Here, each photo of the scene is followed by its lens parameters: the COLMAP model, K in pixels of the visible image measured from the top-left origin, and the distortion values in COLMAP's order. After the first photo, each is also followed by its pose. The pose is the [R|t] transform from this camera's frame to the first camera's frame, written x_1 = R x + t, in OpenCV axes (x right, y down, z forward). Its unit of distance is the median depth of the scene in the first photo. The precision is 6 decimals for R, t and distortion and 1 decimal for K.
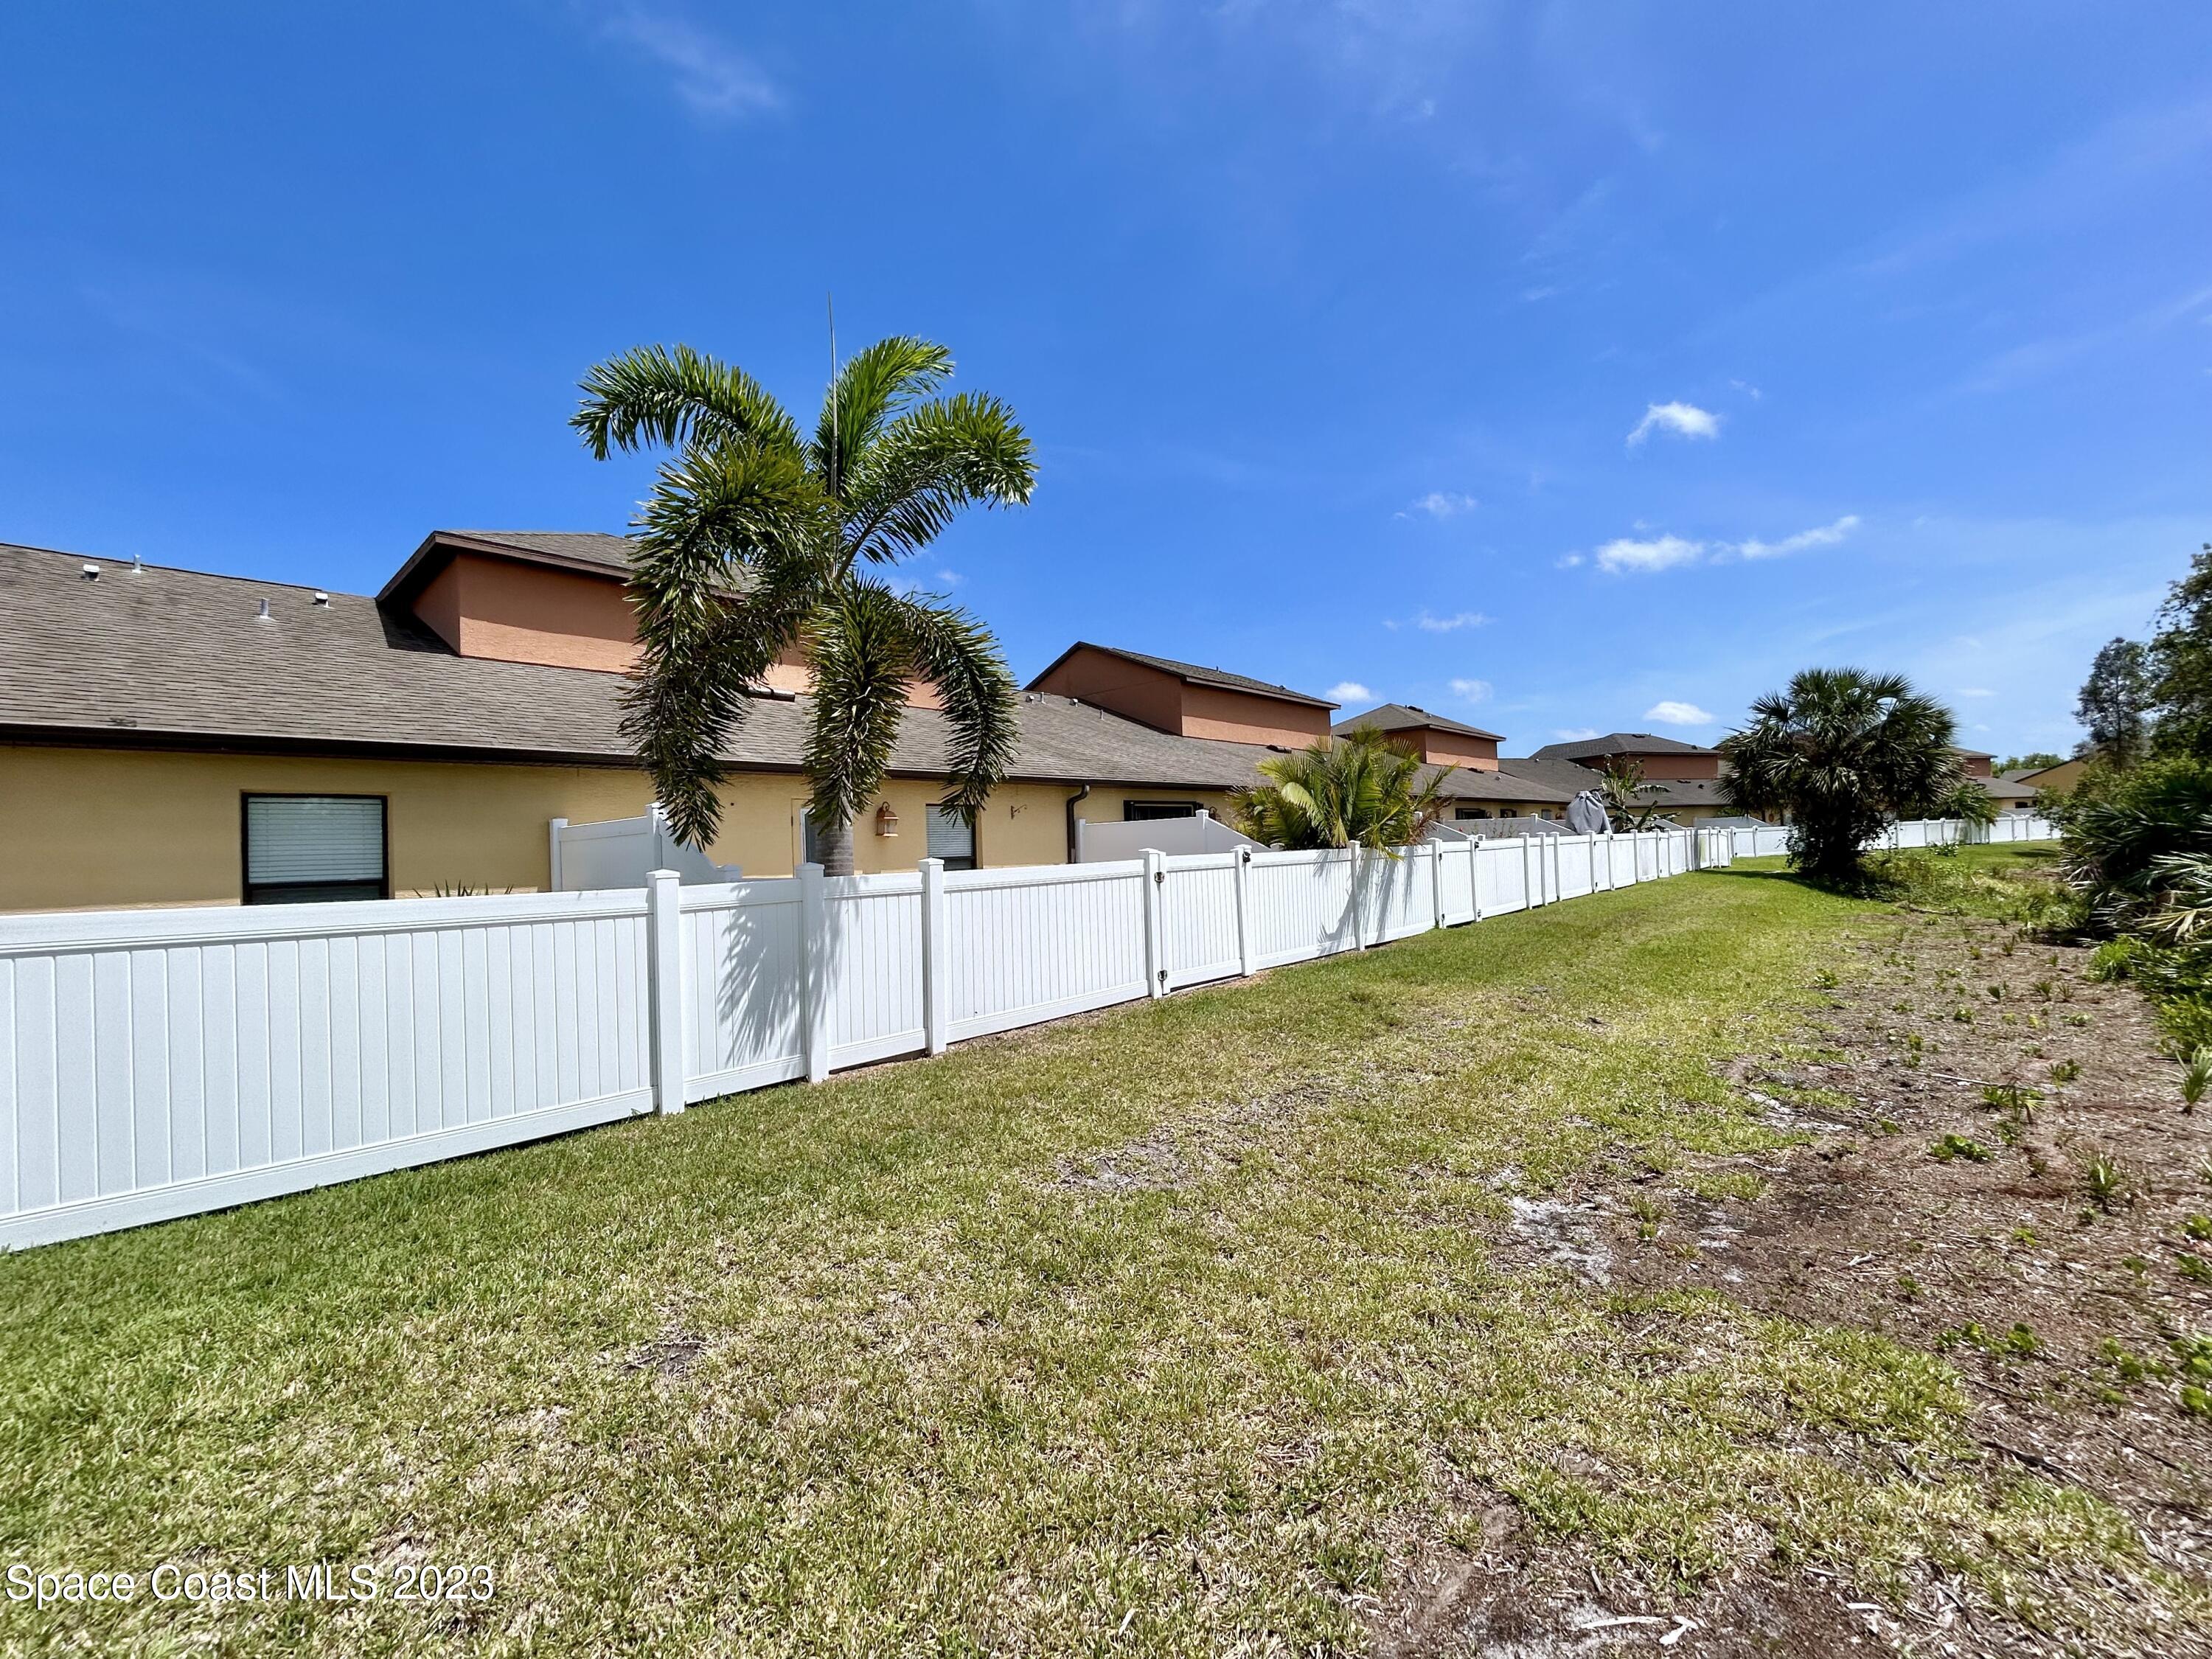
lens RADIAL K [[890.4, 0, 1115.7], [0, 890.4, 842.6], [0, 0, 1]] dist [-0.002433, 0.001374]
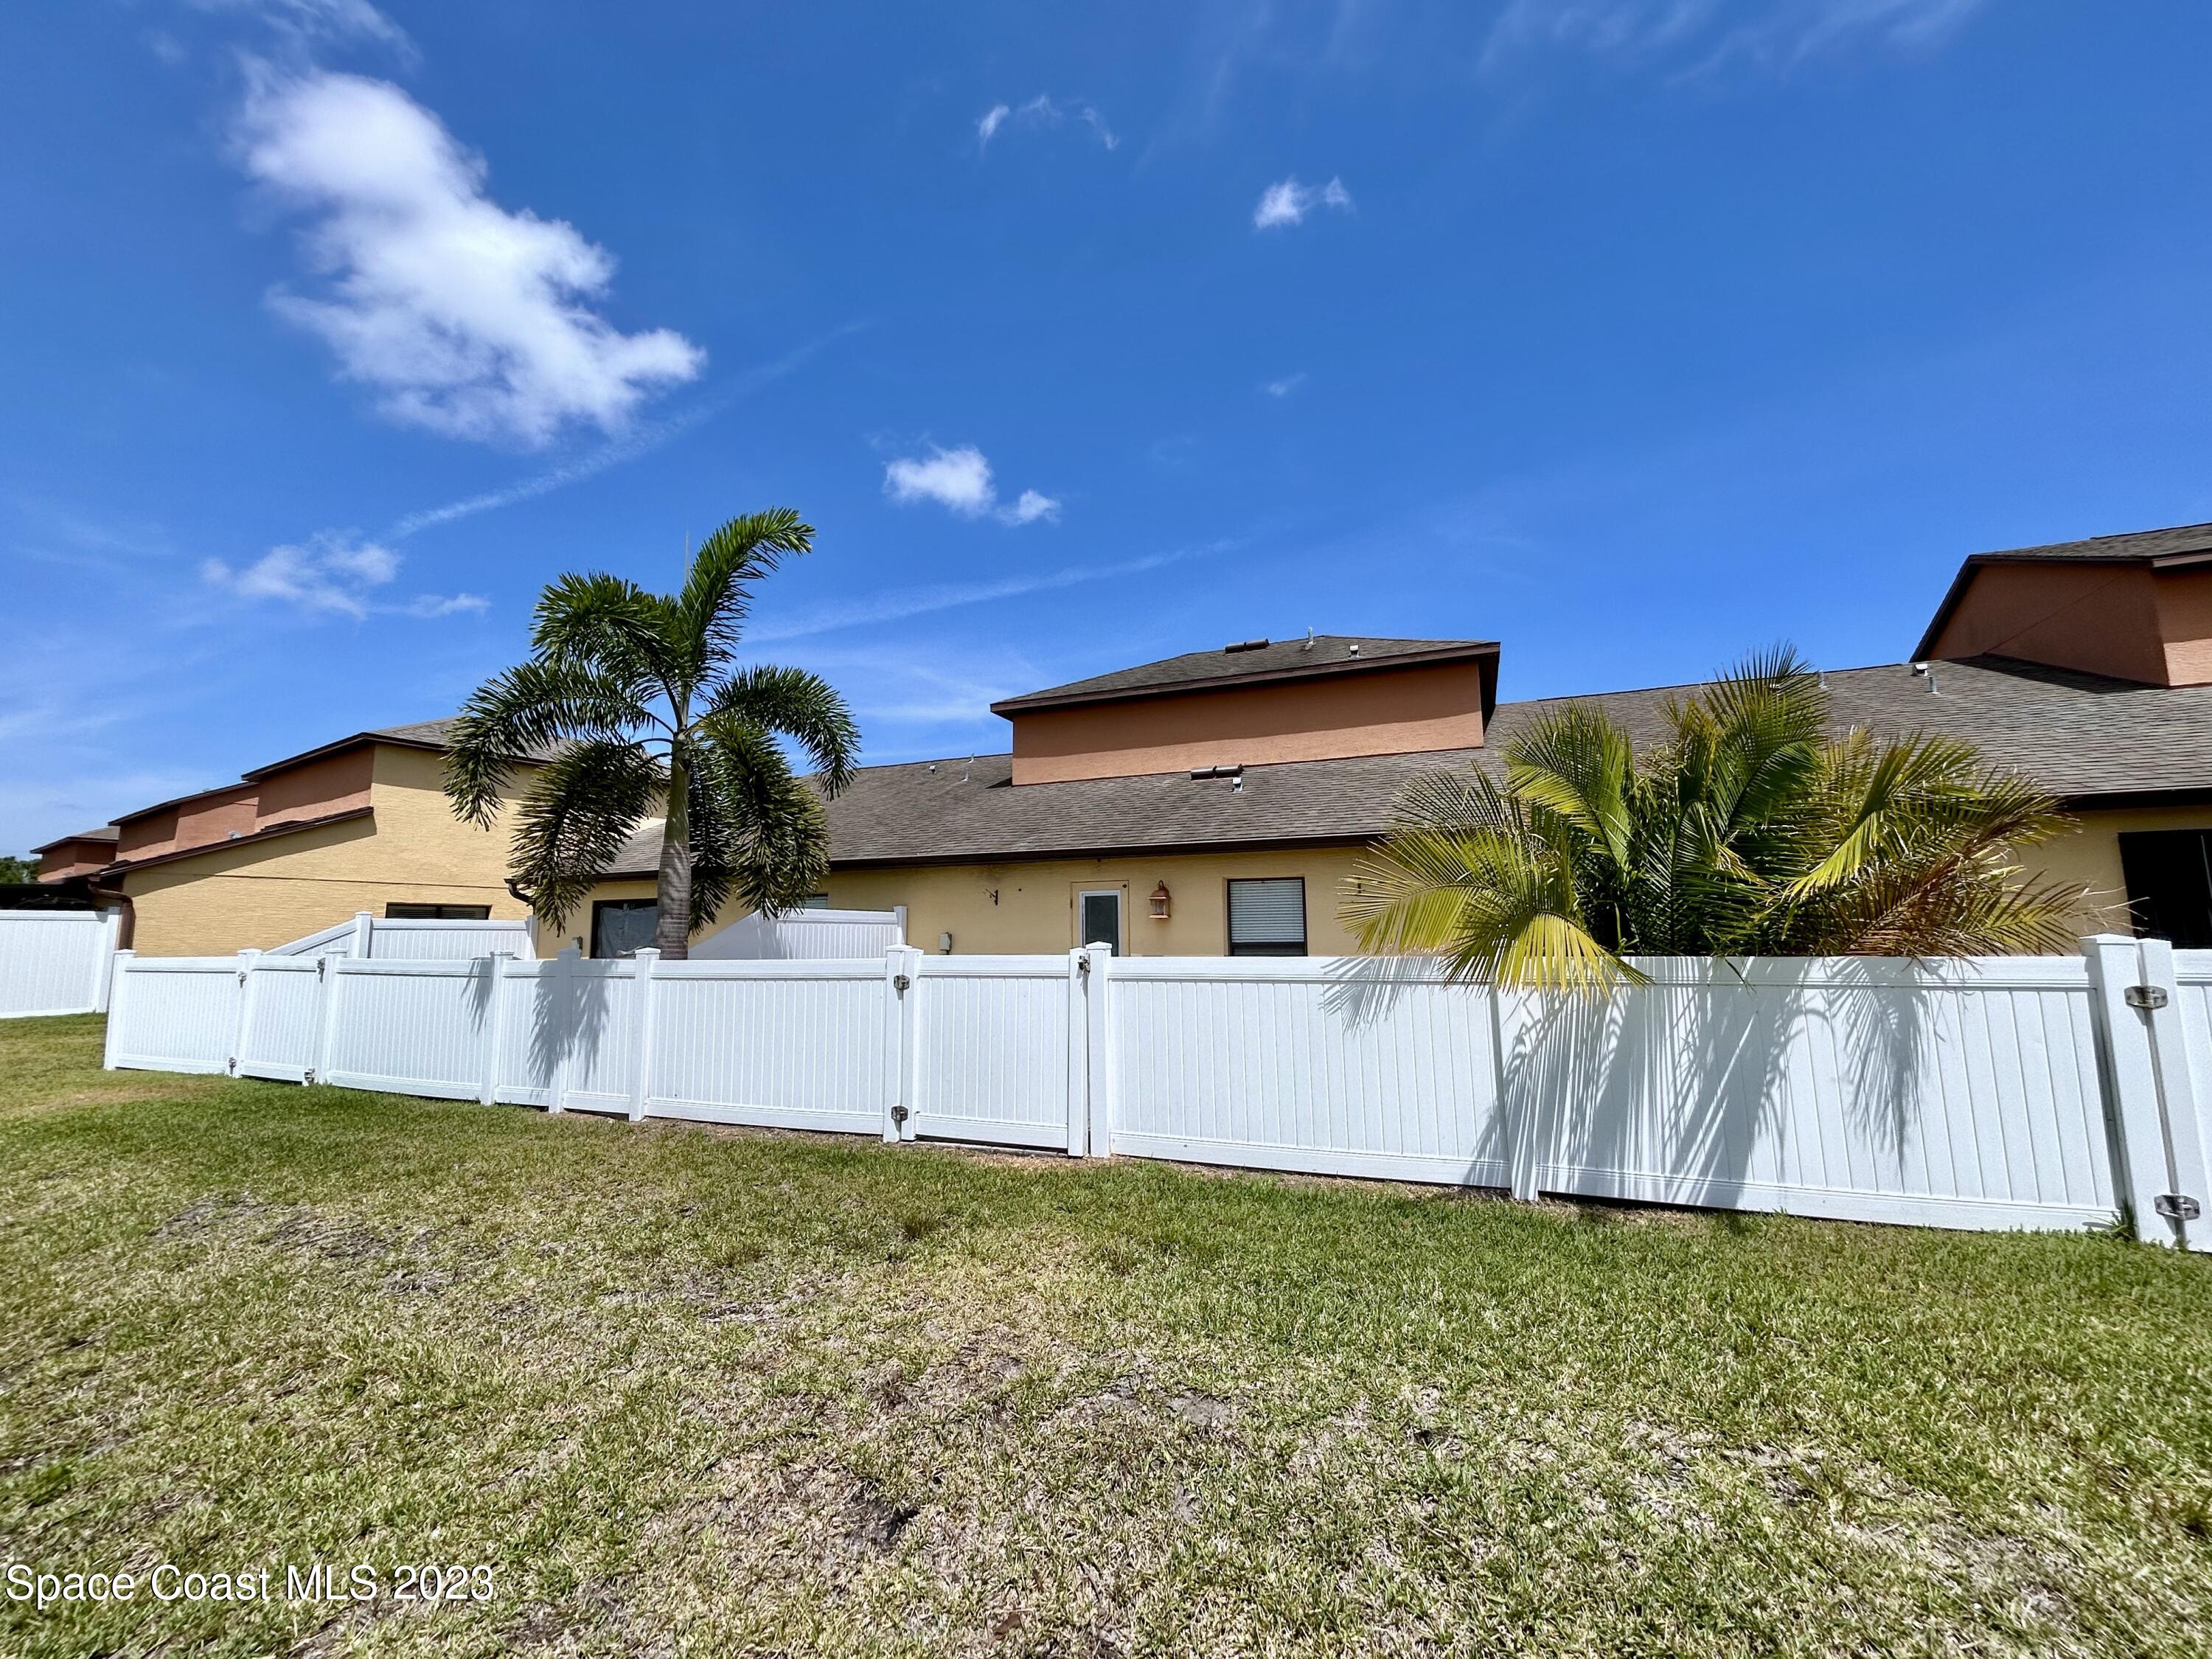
lens RADIAL K [[890.4, 0, 1125.9], [0, 890.4, 824.8], [0, 0, 1]] dist [-0.002433, 0.001374]
pose [[0.322796, -0.088856, -0.942288, 0.323863], [0.006419, 0.995766, -0.091700, -0.011233], [0.946447, 0.023552, 0.322000, 0.347157]]
